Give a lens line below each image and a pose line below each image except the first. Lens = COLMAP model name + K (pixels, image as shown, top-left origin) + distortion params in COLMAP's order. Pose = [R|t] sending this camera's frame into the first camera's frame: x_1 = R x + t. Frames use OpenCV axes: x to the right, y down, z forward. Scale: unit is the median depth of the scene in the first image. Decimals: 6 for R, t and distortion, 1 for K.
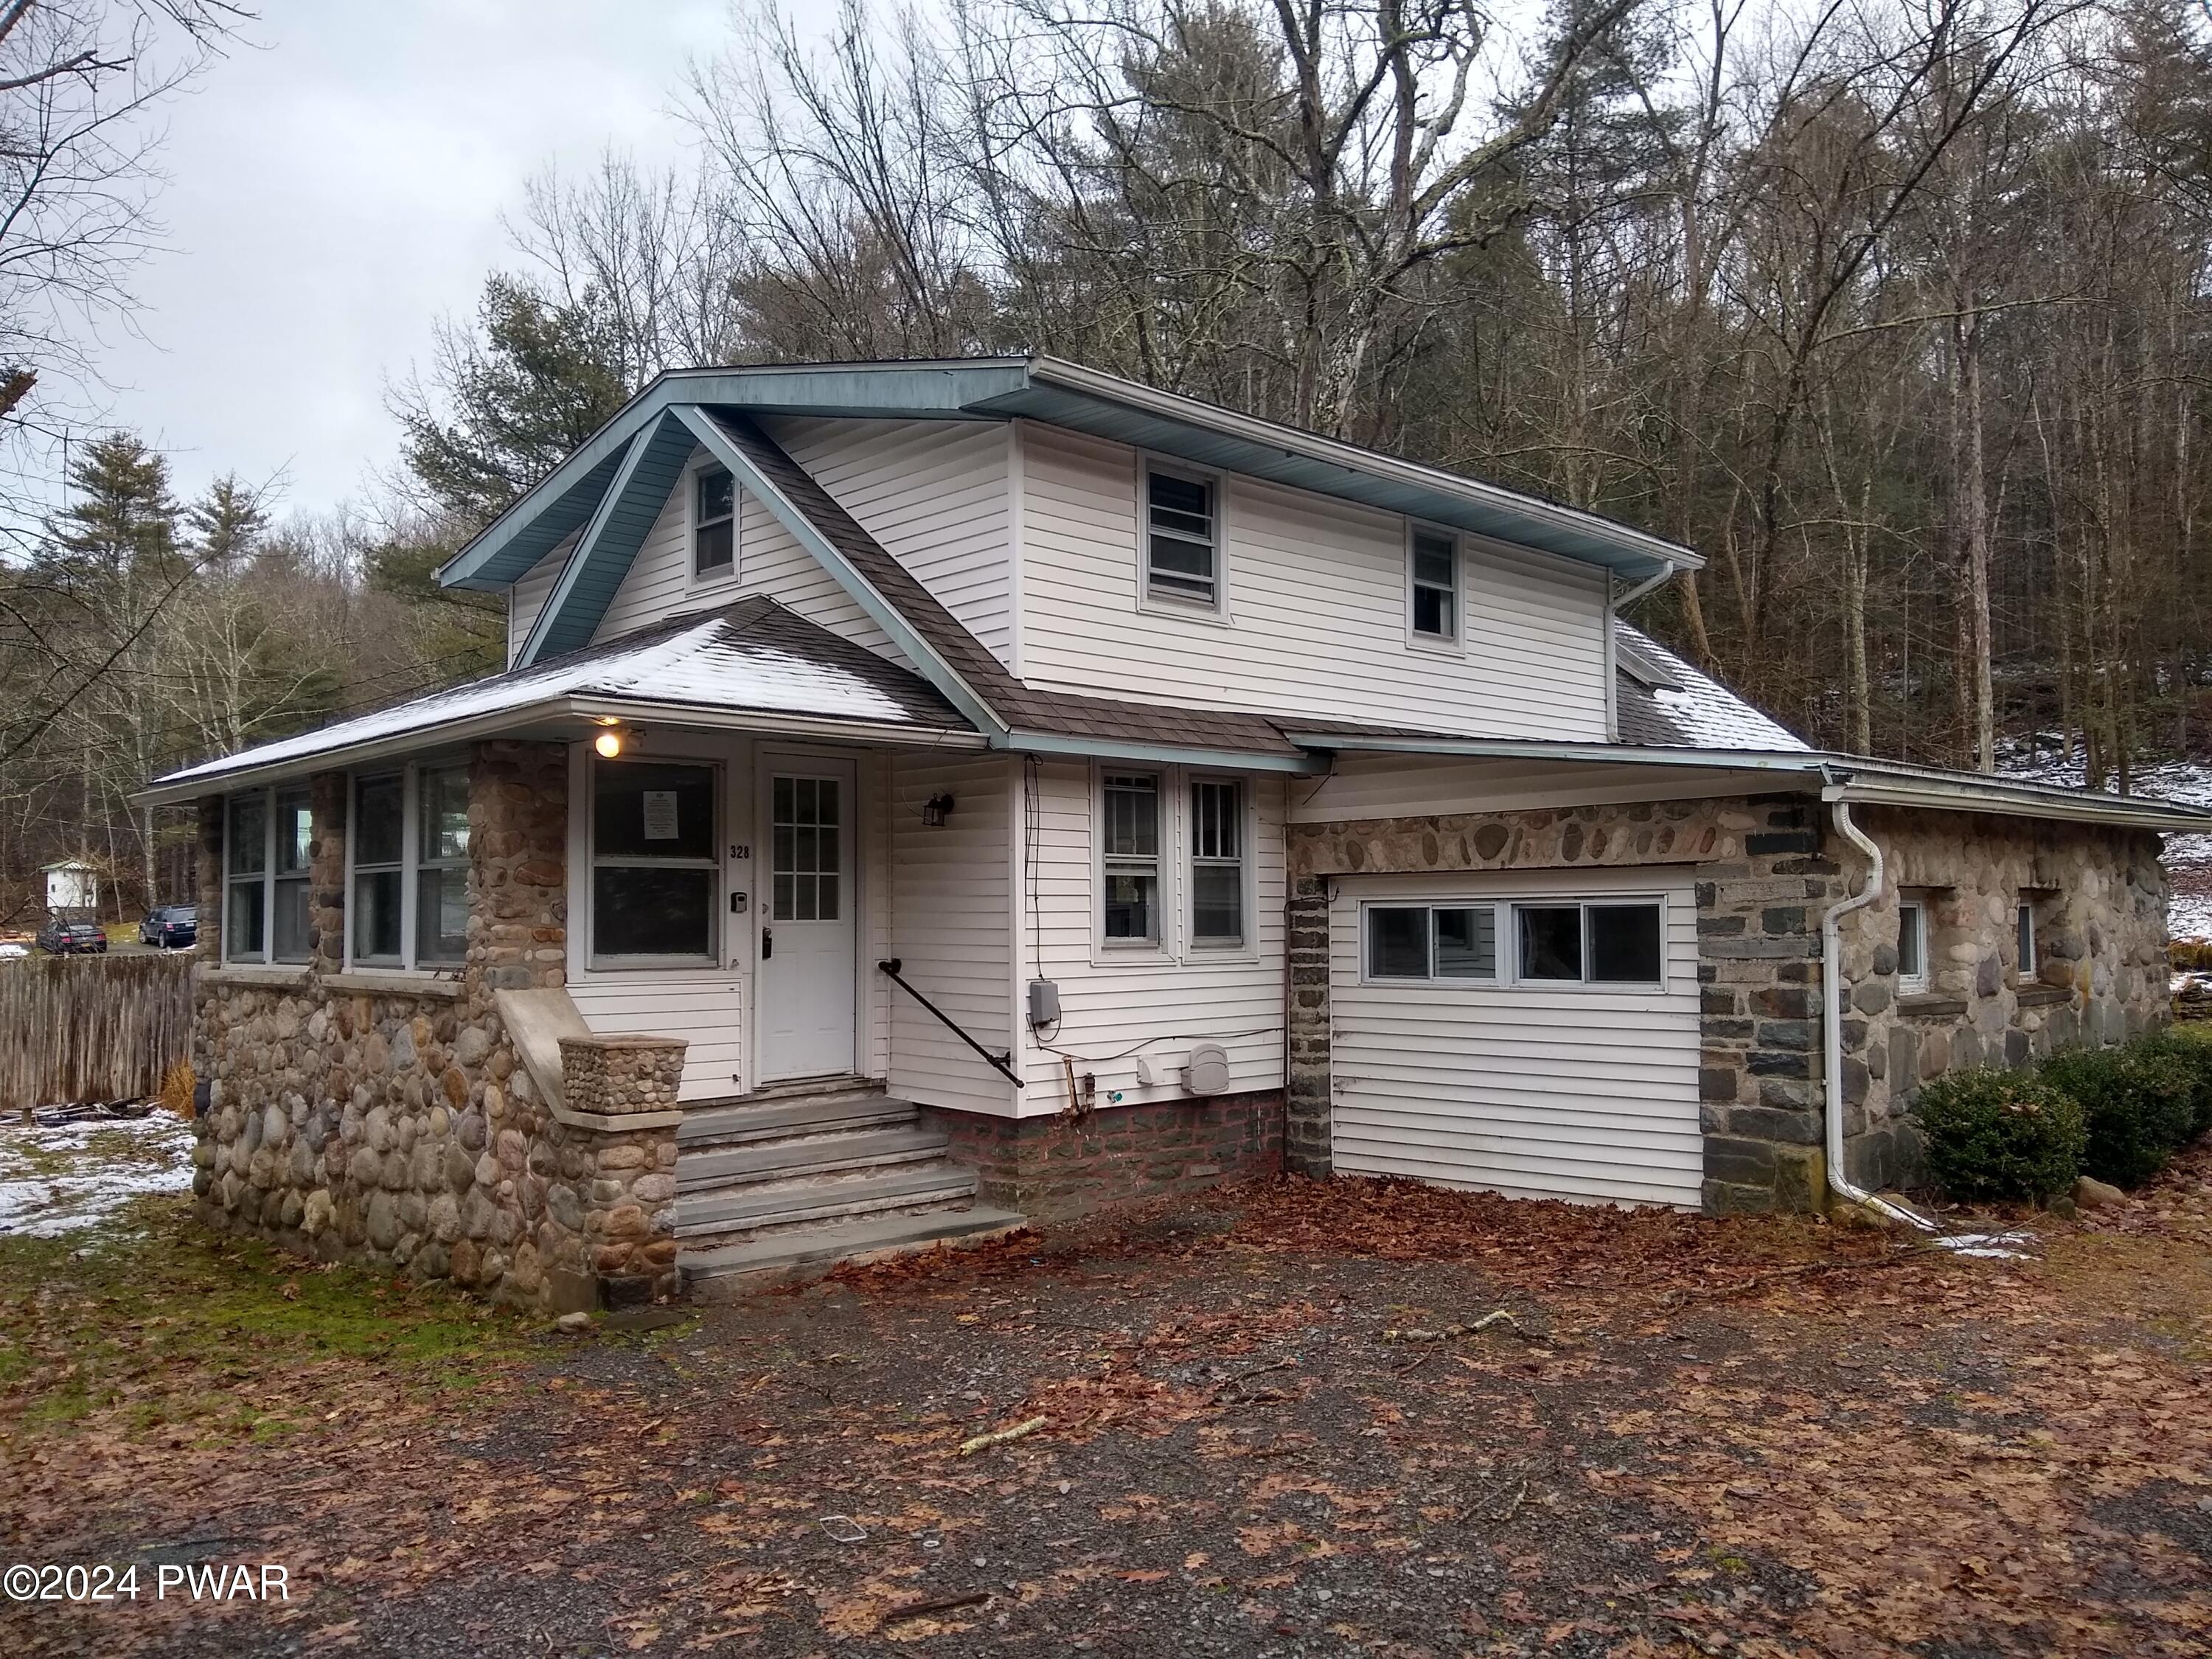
lens RADIAL K [[1687.8, 0, 1106.0], [0, 1687.8, 829.5], [0, 0, 1]] dist [0.107067, 0.002574]
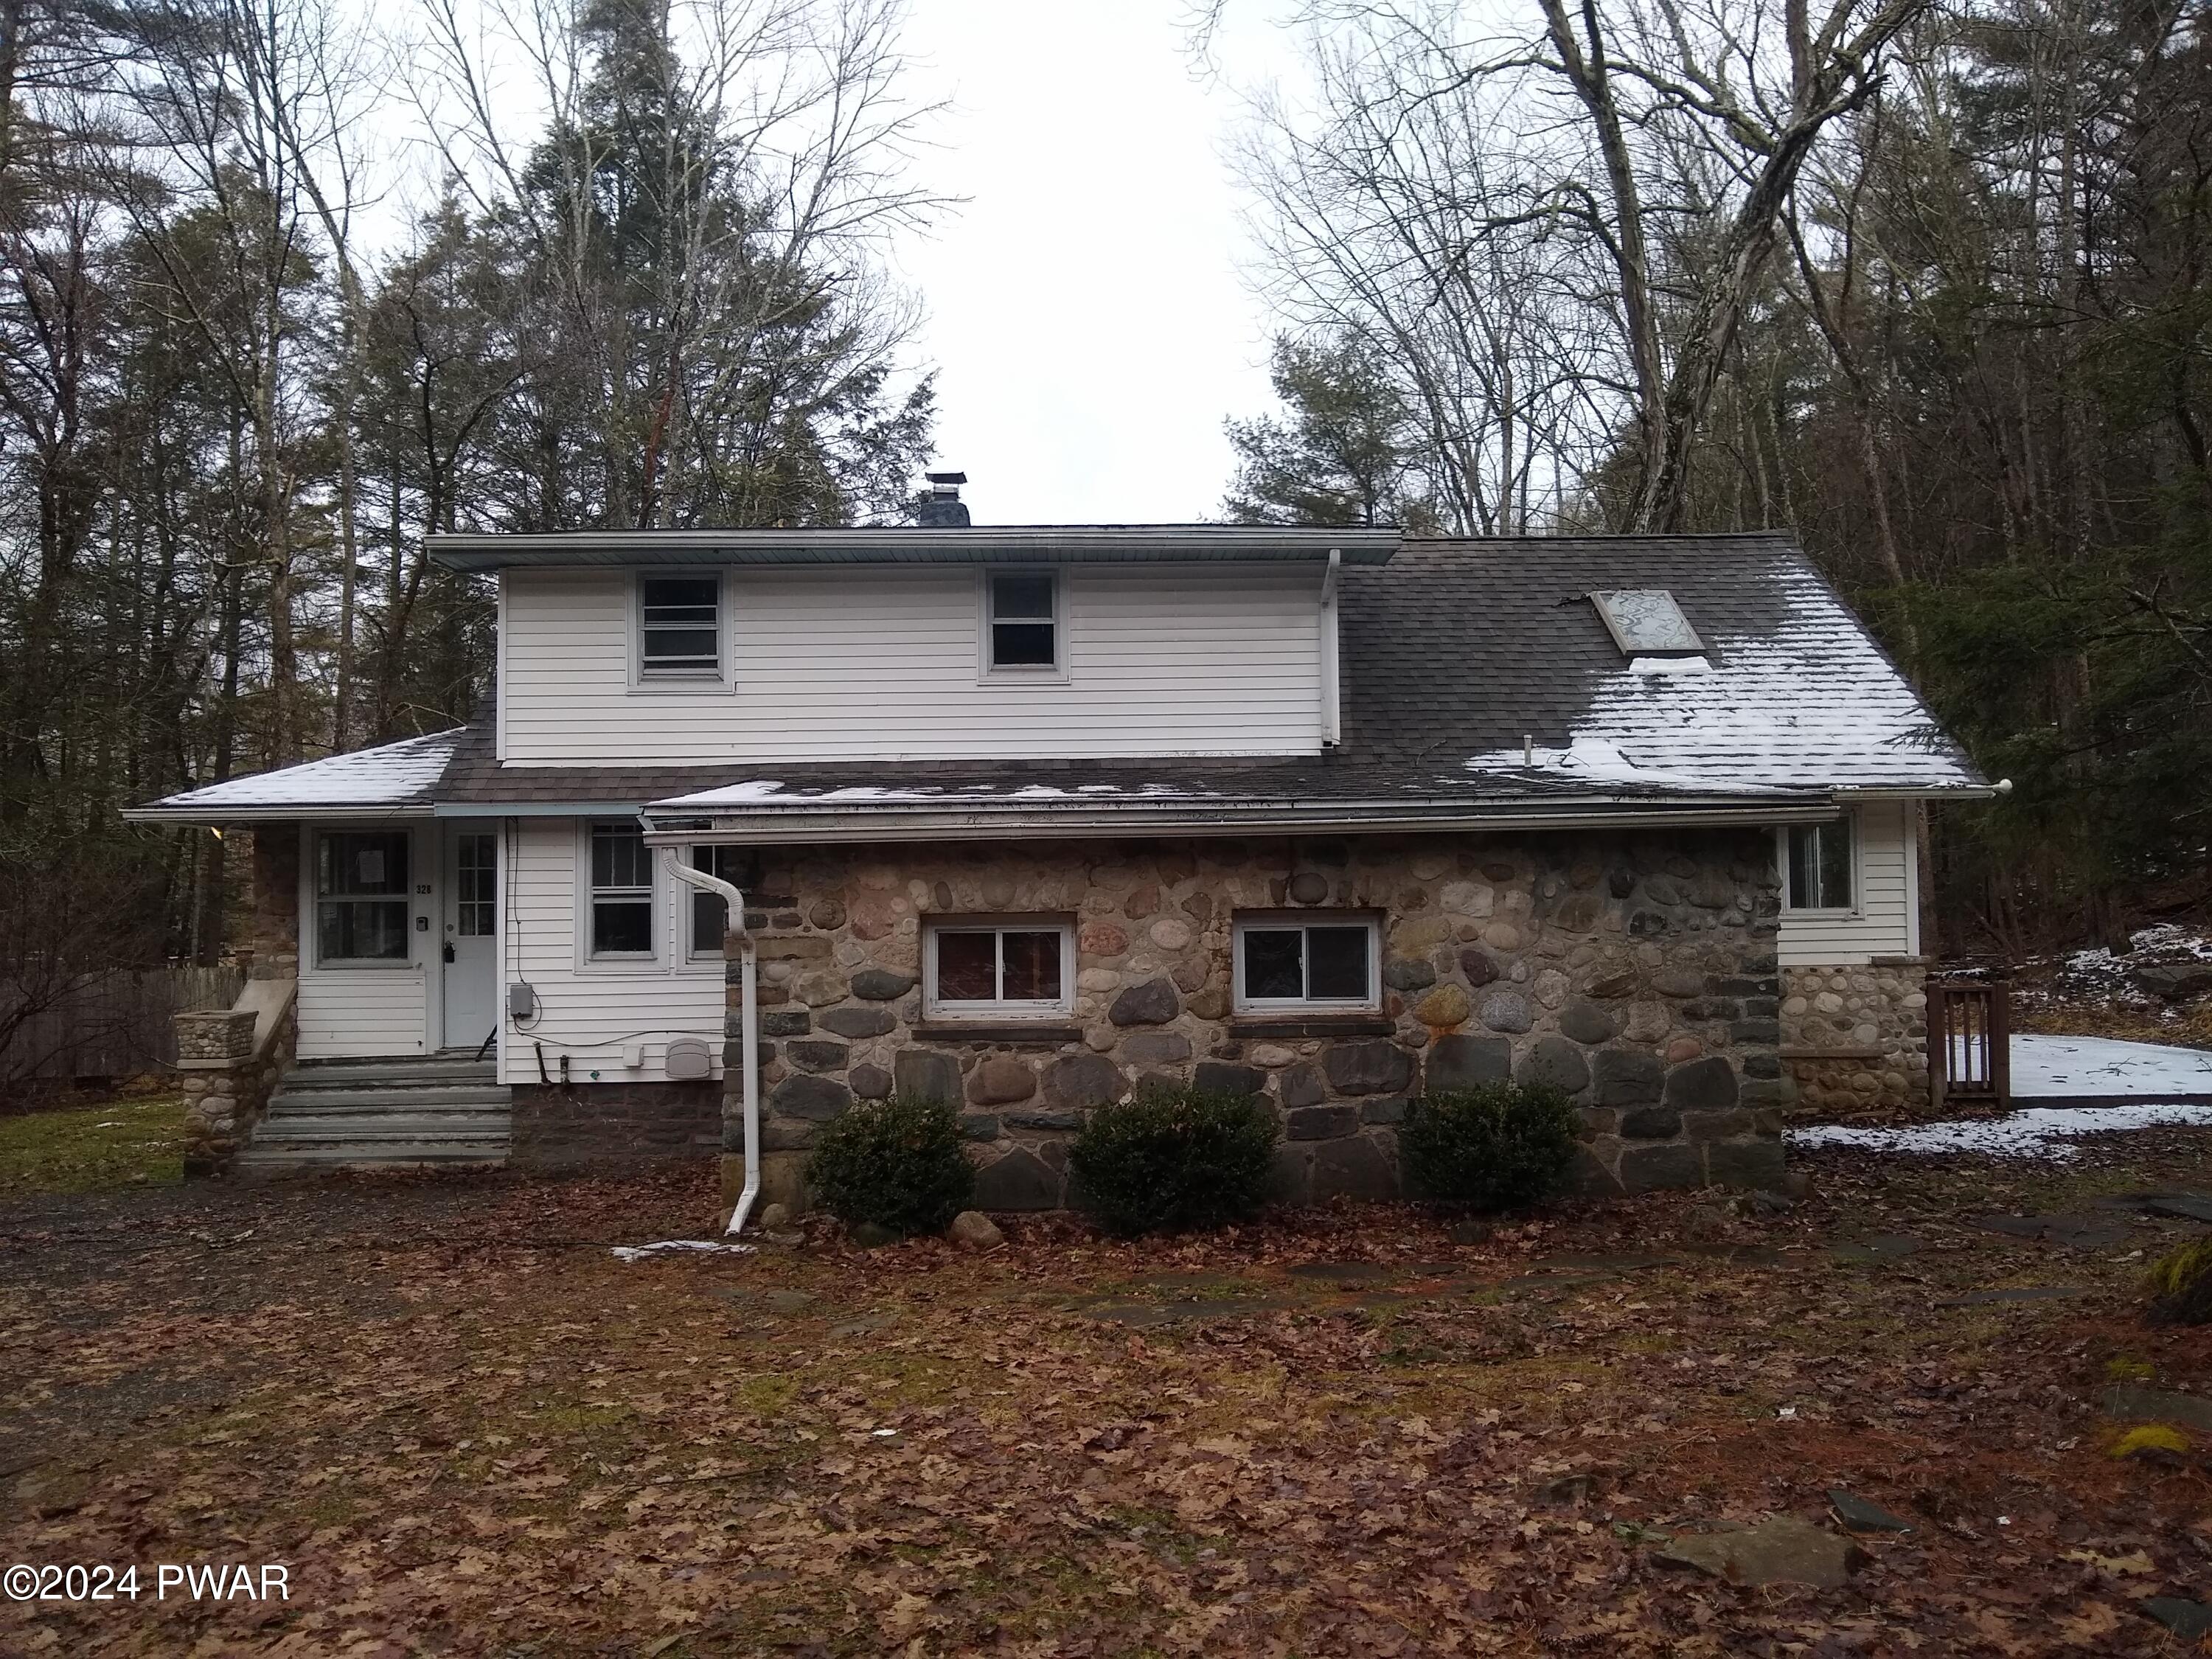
lens RADIAL K [[1688.6, 0, 1106.0], [0, 1688.6, 880.6], [0, 0, 1]] dist [-0.006605, -0.000886]
pose [[0.759969, -0.009285, -0.649893, 1.162265], [0.041067, 0.998586, 0.033756, -0.018768], [0.648661, -0.052343, 0.759275, 0.280953]]
